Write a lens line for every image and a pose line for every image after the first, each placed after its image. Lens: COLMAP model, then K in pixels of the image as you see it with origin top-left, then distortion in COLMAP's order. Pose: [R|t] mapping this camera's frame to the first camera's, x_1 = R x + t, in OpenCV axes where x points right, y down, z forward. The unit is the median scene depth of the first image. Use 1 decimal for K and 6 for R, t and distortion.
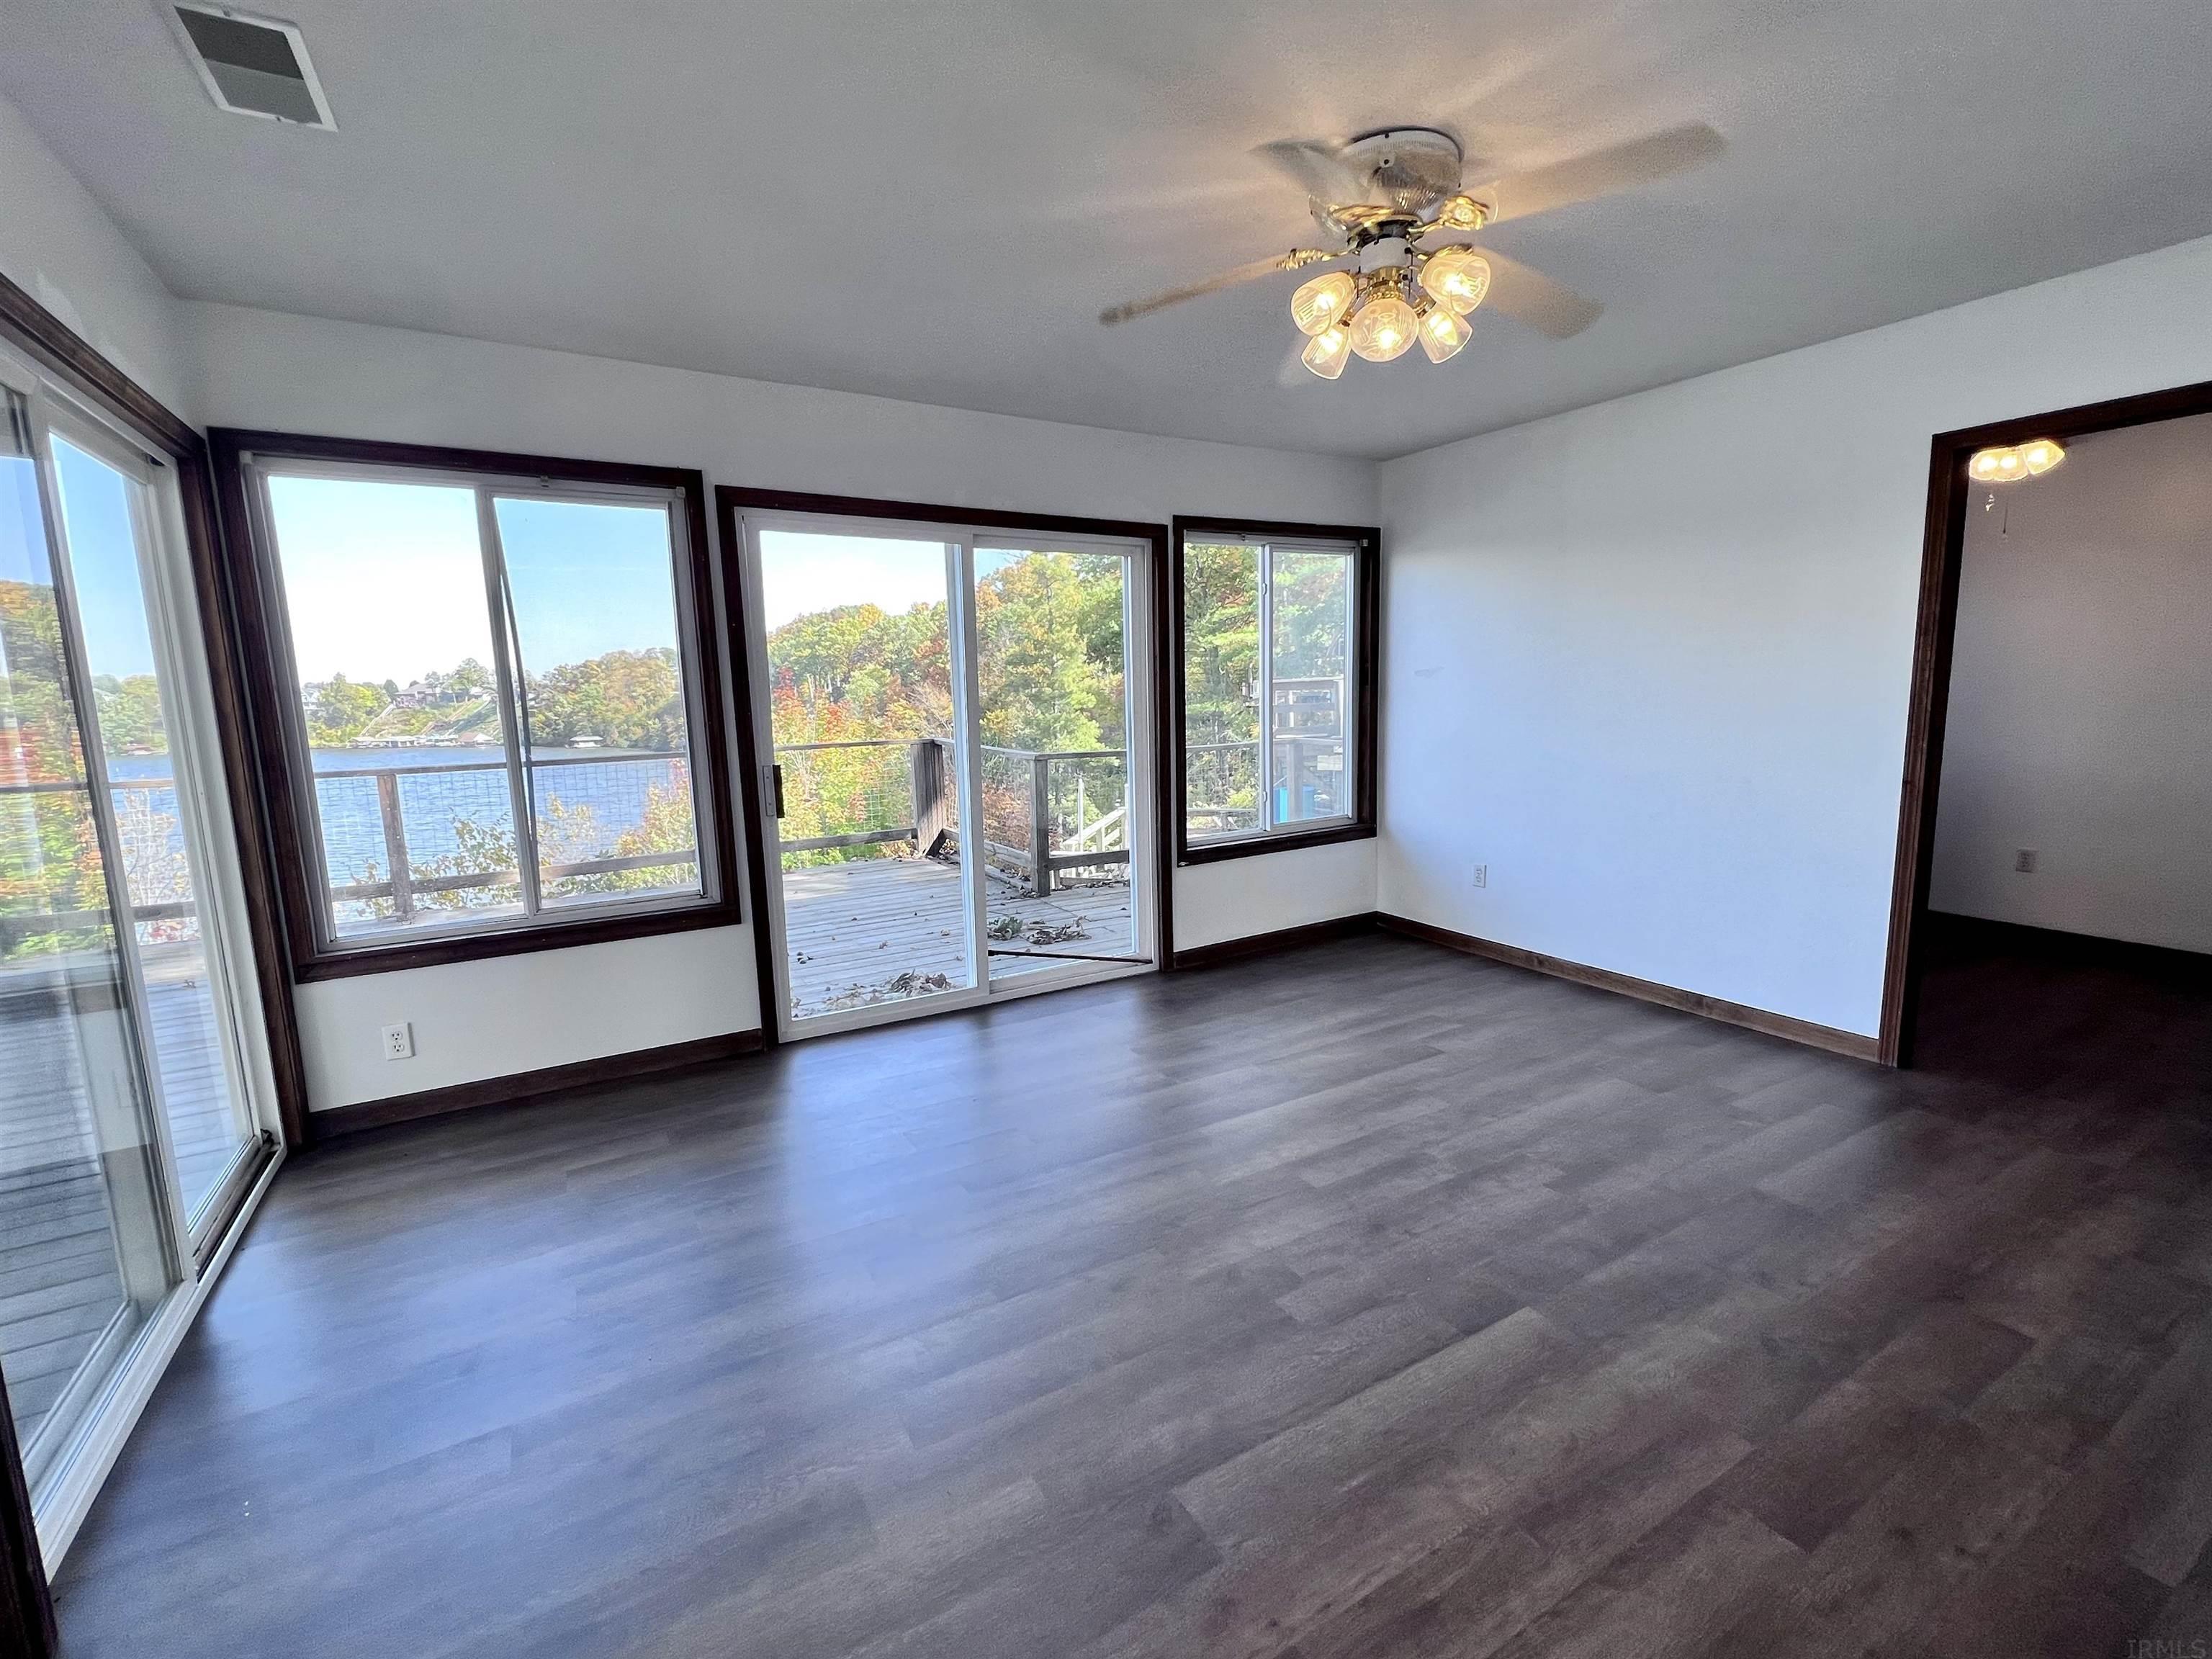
lens RADIAL K [[961.7, 0, 1101.8], [0, 961.7, 830.9], [0, 0, 1]] dist [-0.002005, 0.000056]
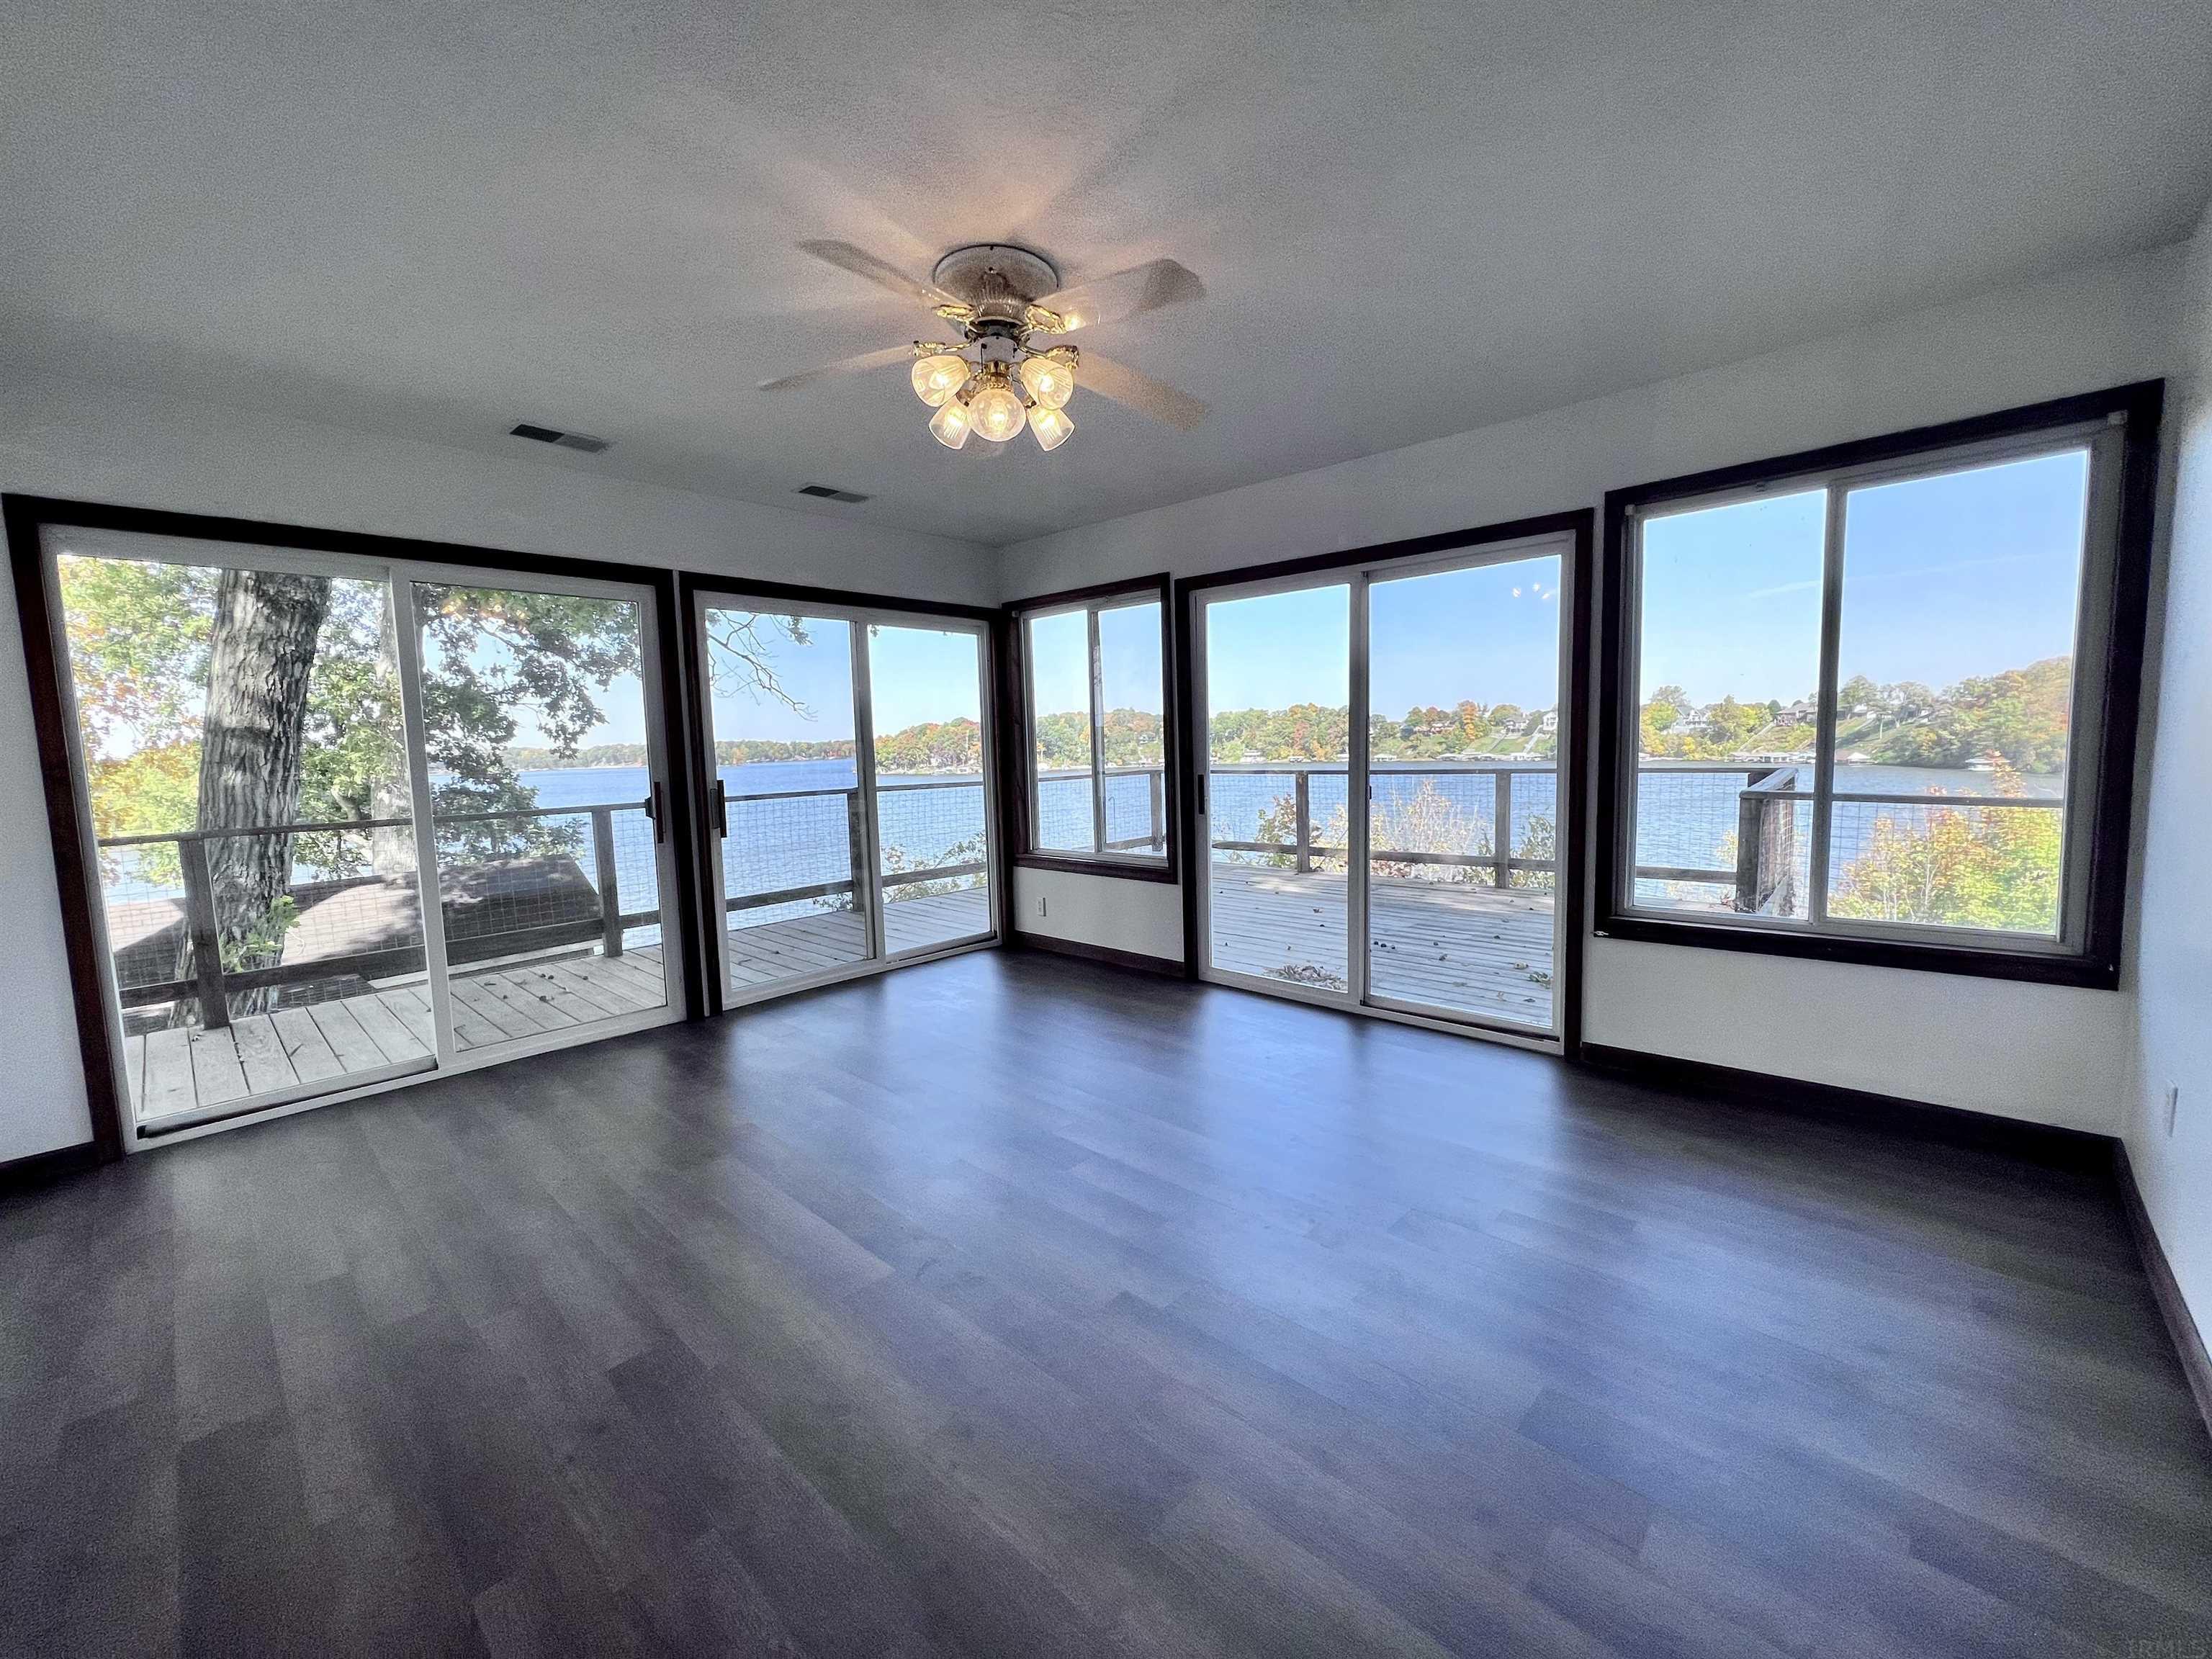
lens RADIAL K [[886.9, 0, 1101.8], [0, 886.9, 828.9], [0, 0, 1]] dist [-0.000141, -0.000102]
pose [[0.284052, 0.109307, -0.952558, 0.690780], [-0.120510, 0.989672, 0.077630, -0.060570], [0.951205, 0.092742, 0.294291, 0.417209]]
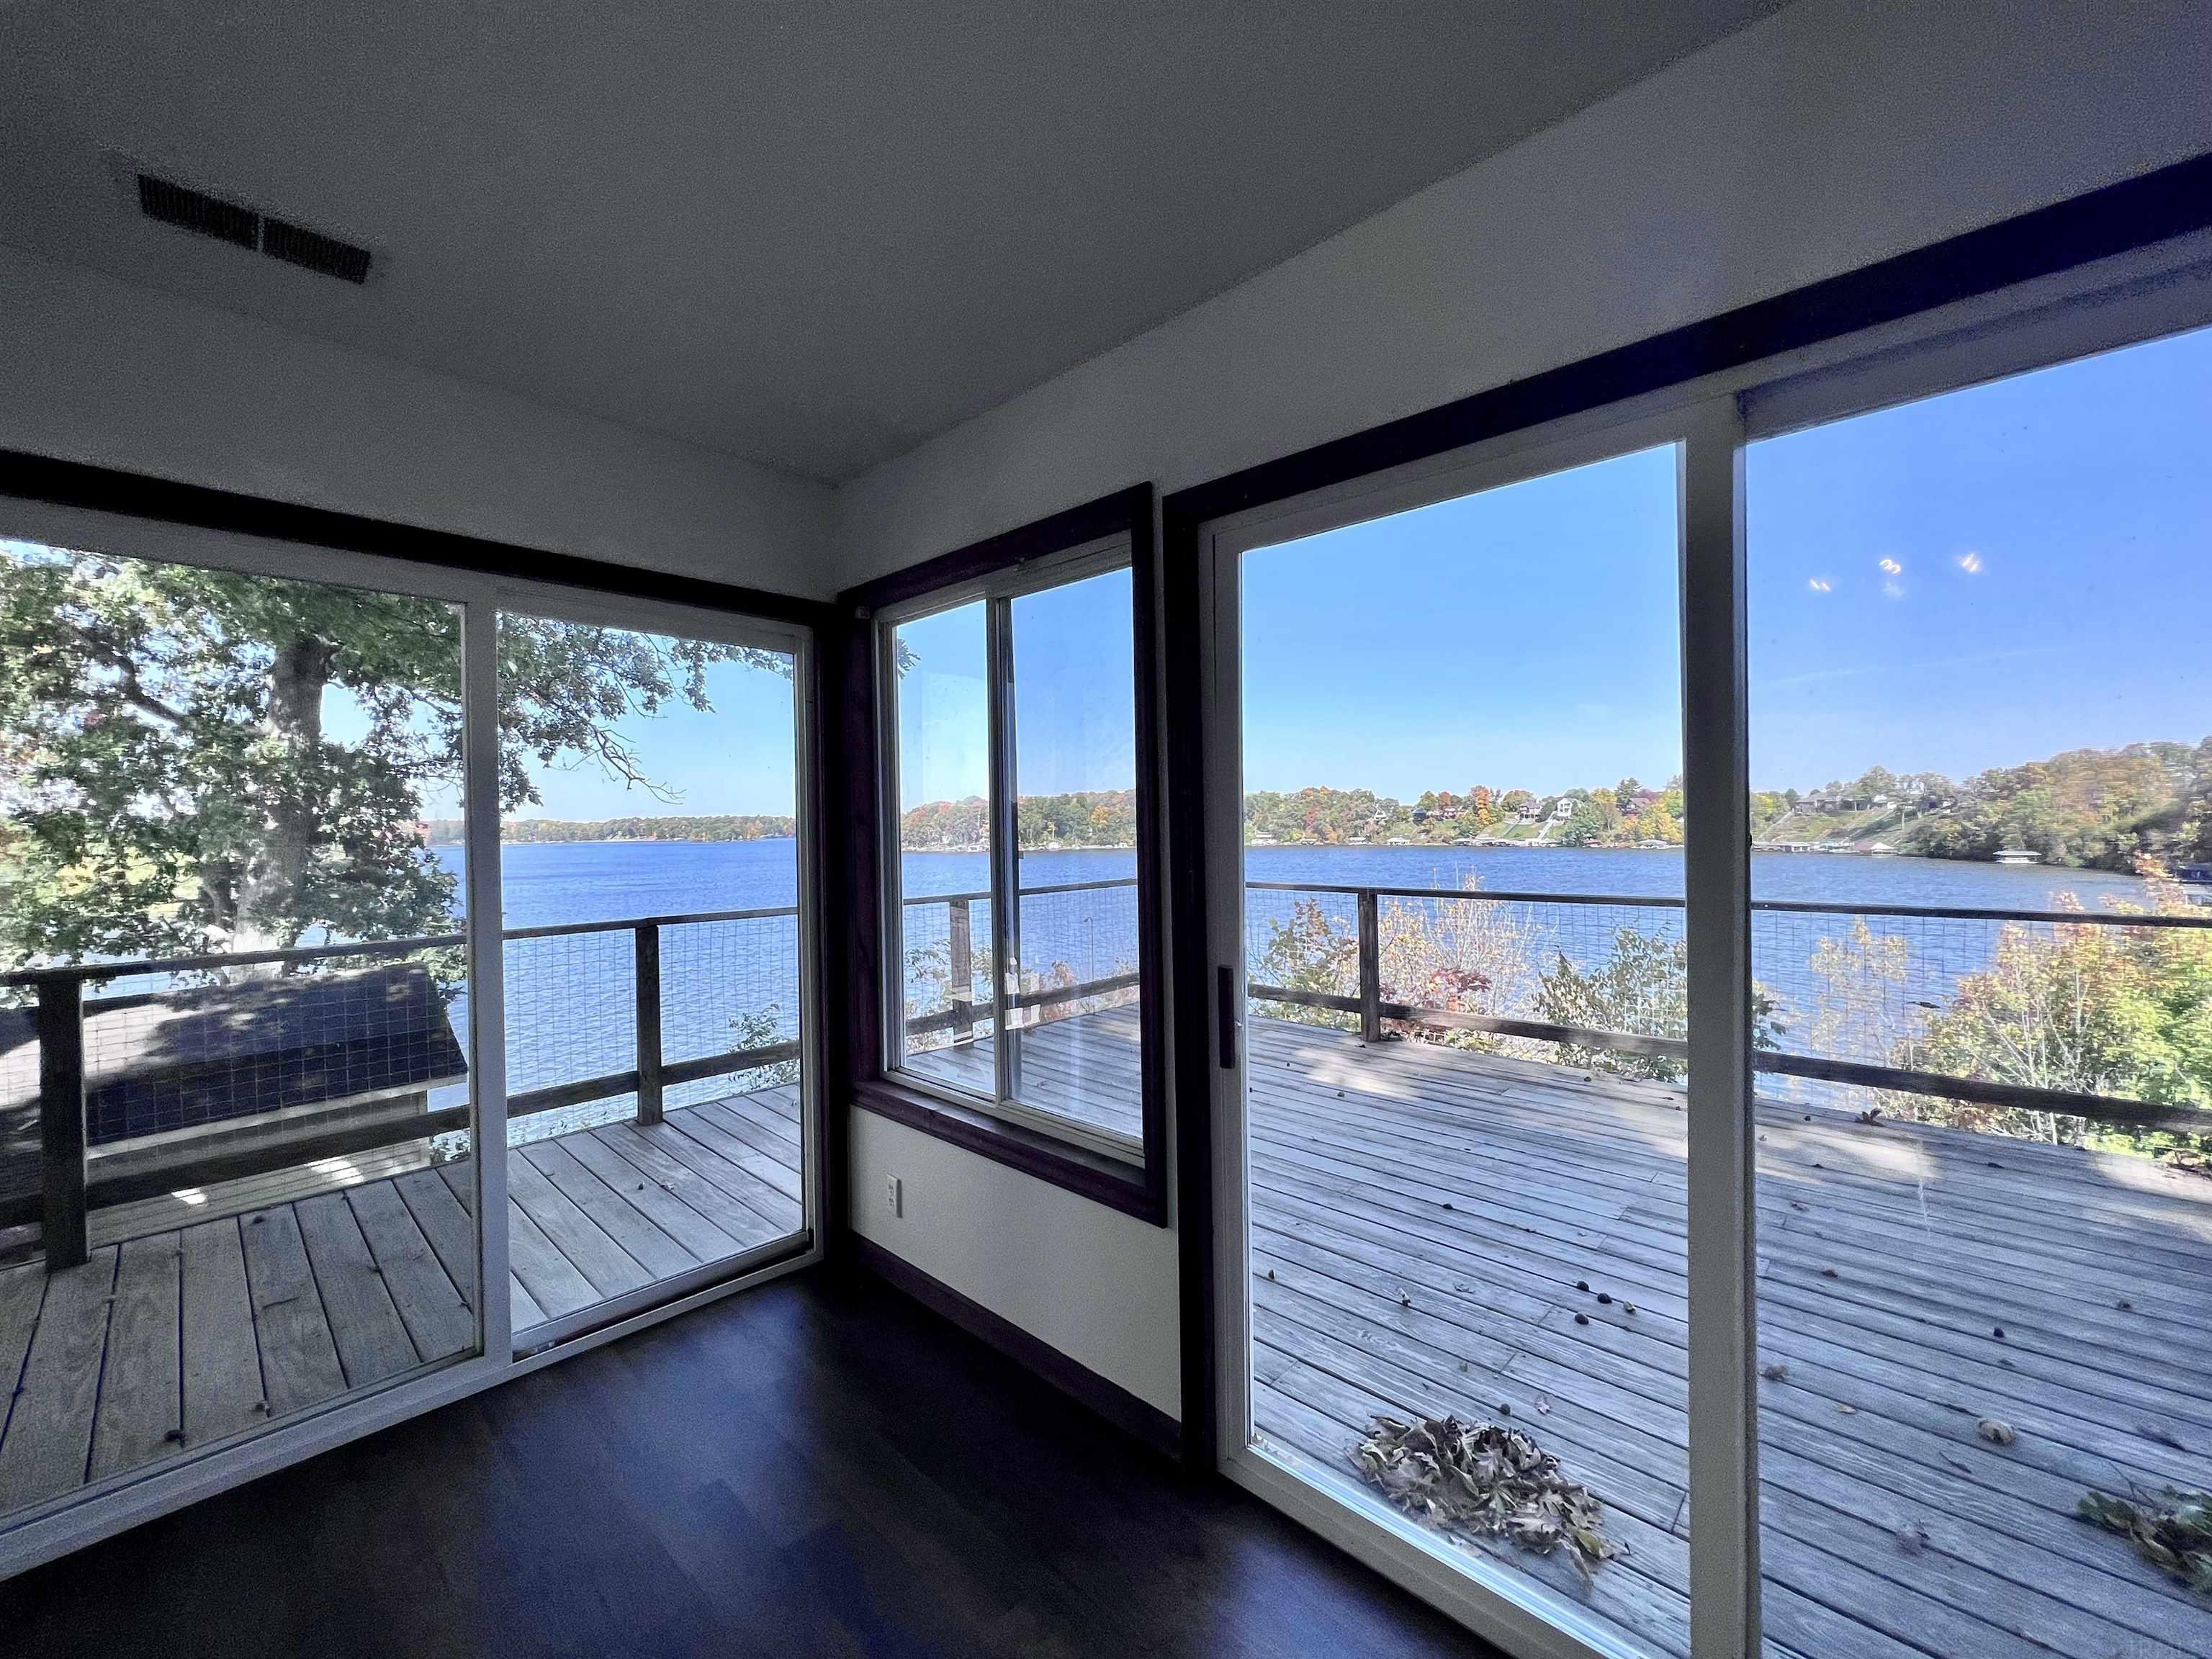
lens RADIAL K [[886.9, 0, 1101.8], [0, 886.9, 828.9], [0, 0, 1]] dist [-0.000141, -0.000102]
pose [[0.270910, 0.027100, -0.962223, 0.105777], [-0.133744, 0.990968, -0.009745, -0.110389], [0.953268, 0.131332, 0.272087, 0.652193]]
